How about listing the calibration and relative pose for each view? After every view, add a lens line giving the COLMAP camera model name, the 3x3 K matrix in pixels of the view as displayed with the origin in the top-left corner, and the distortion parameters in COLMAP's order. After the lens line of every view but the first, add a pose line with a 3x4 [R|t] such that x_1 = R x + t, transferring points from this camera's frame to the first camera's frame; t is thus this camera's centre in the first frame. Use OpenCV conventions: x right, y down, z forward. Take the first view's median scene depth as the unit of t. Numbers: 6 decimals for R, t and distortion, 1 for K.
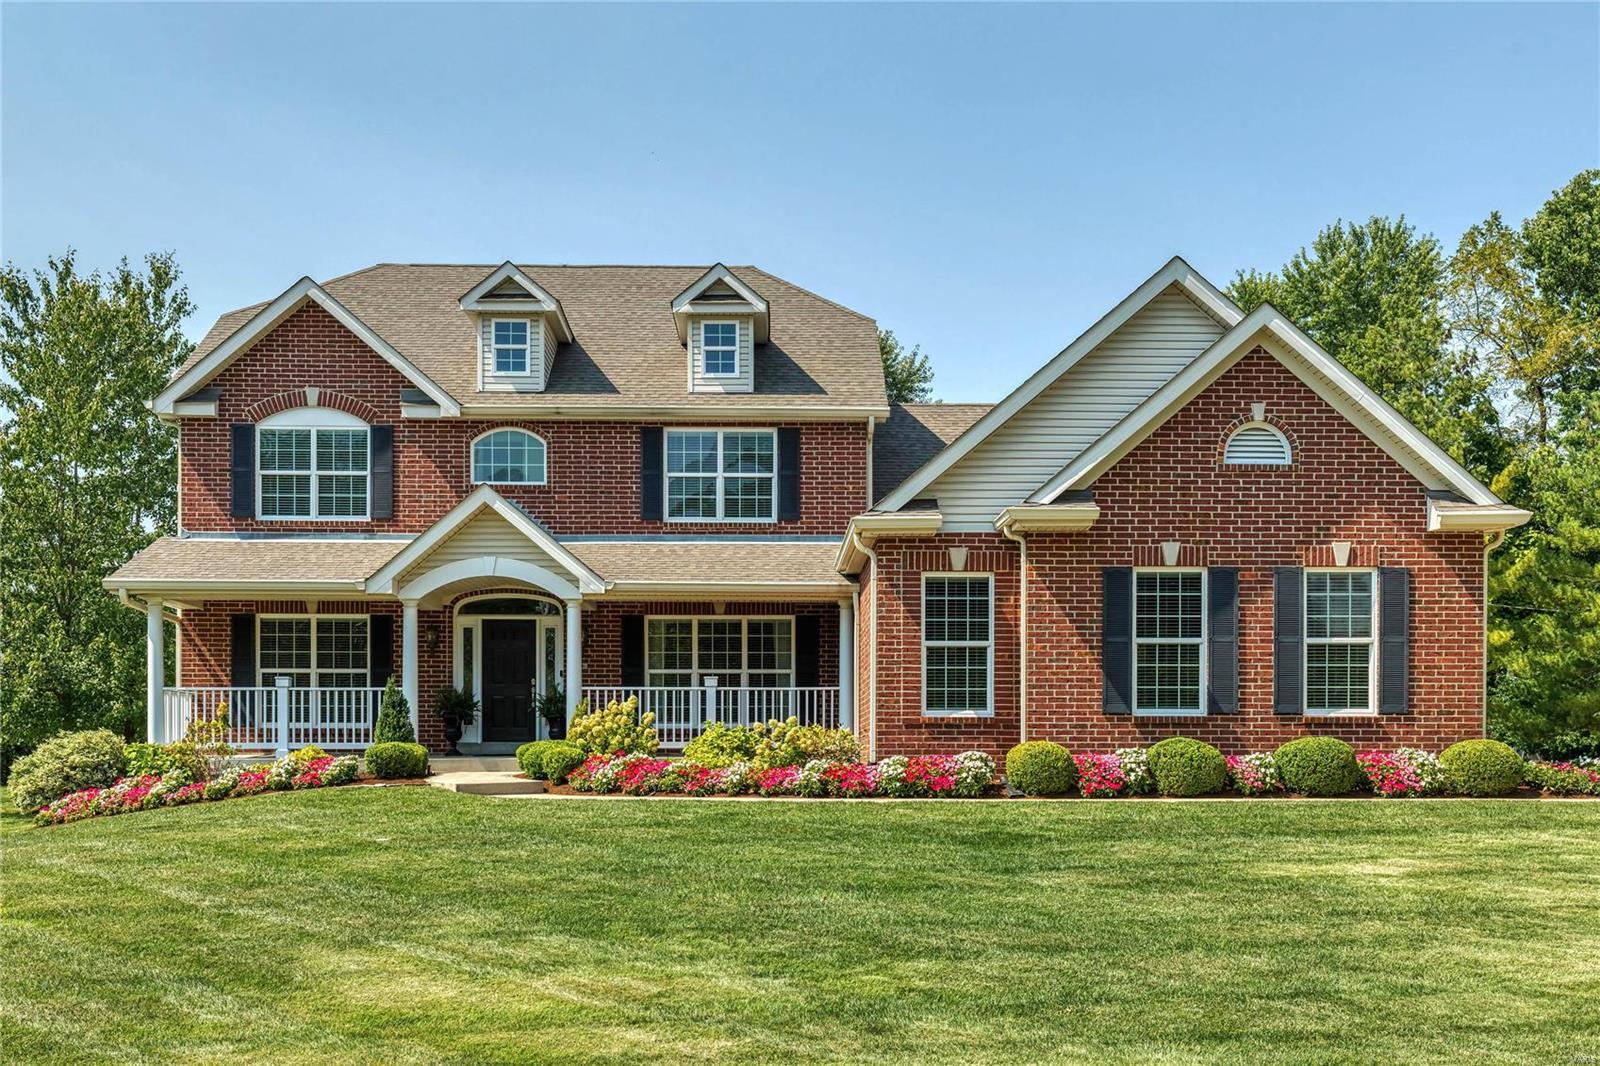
lens RADIAL K [[1682.7, 0, 800.0], [0, 1682.7, 652.4], [0, 0, 1]] dist [-0.000319, -0.004283]
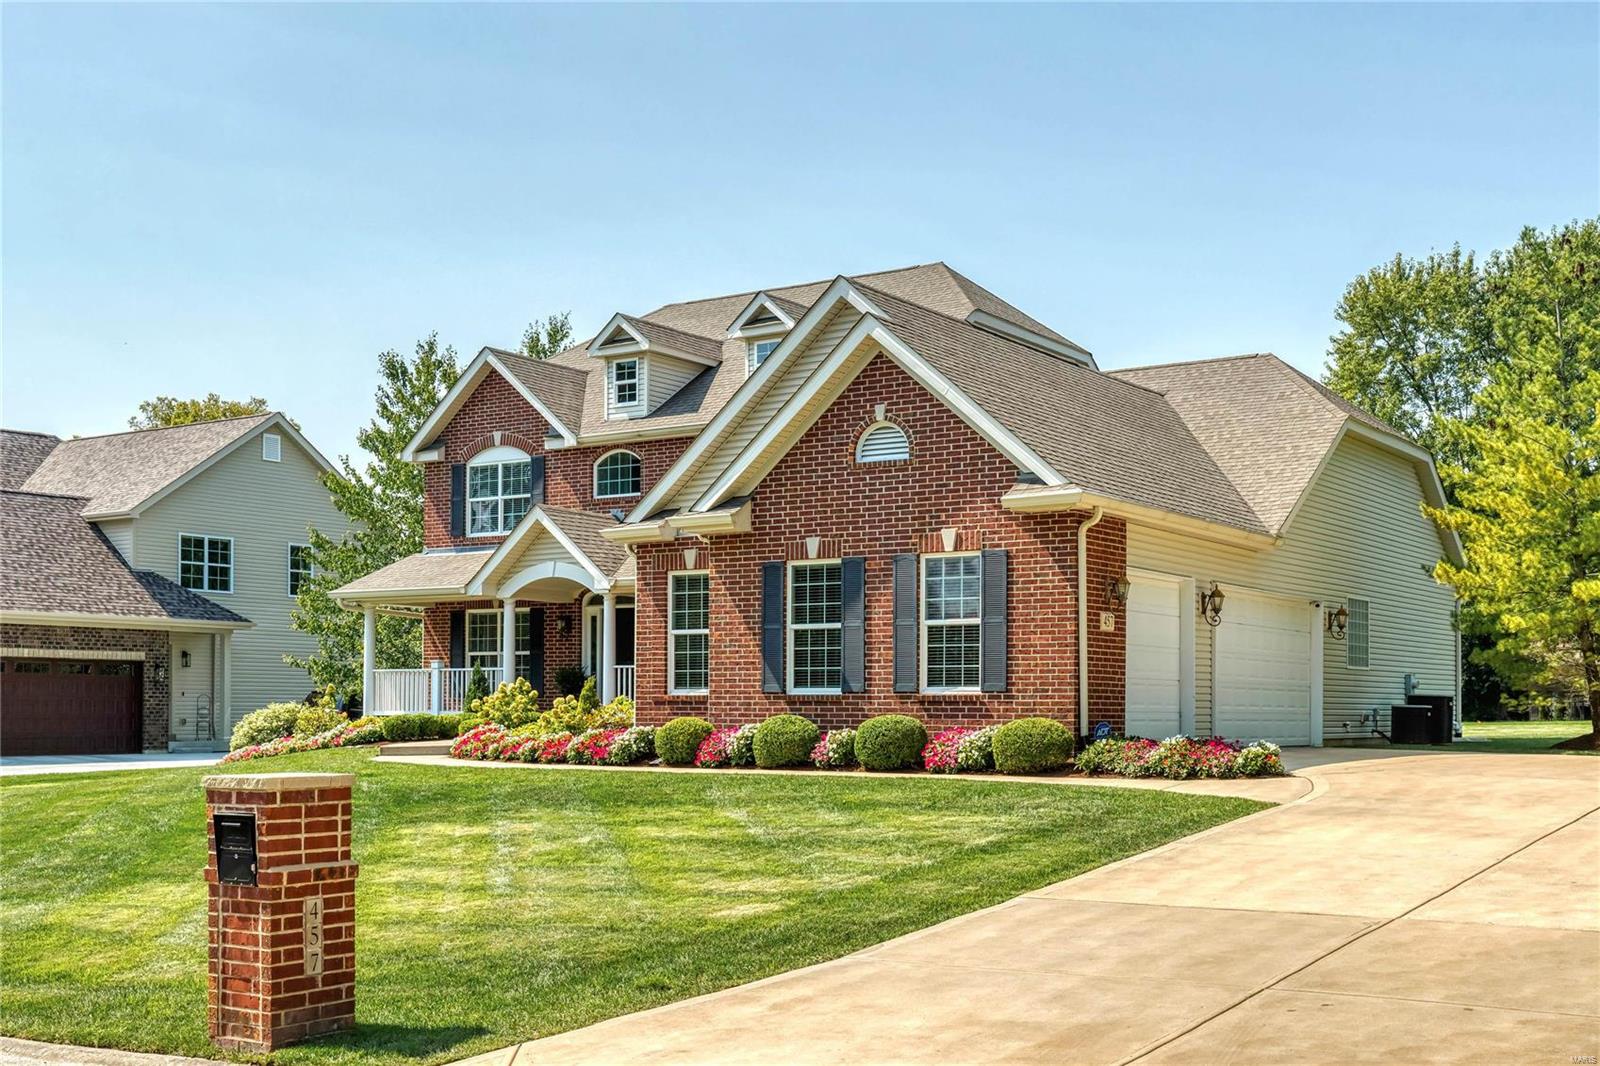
lens RADIAL K [[1743.6, 0, 800.0], [0, 1743.6, 533.0], [0, 0, 1]] dist [0.001357, -0.001514]
pose [[0.827804, -0.054895, -0.558326, 0.853232], [0.036512, 0.998363, -0.044026, -0.018016], [0.559829, 0.016059, 0.828453, 0.042727]]
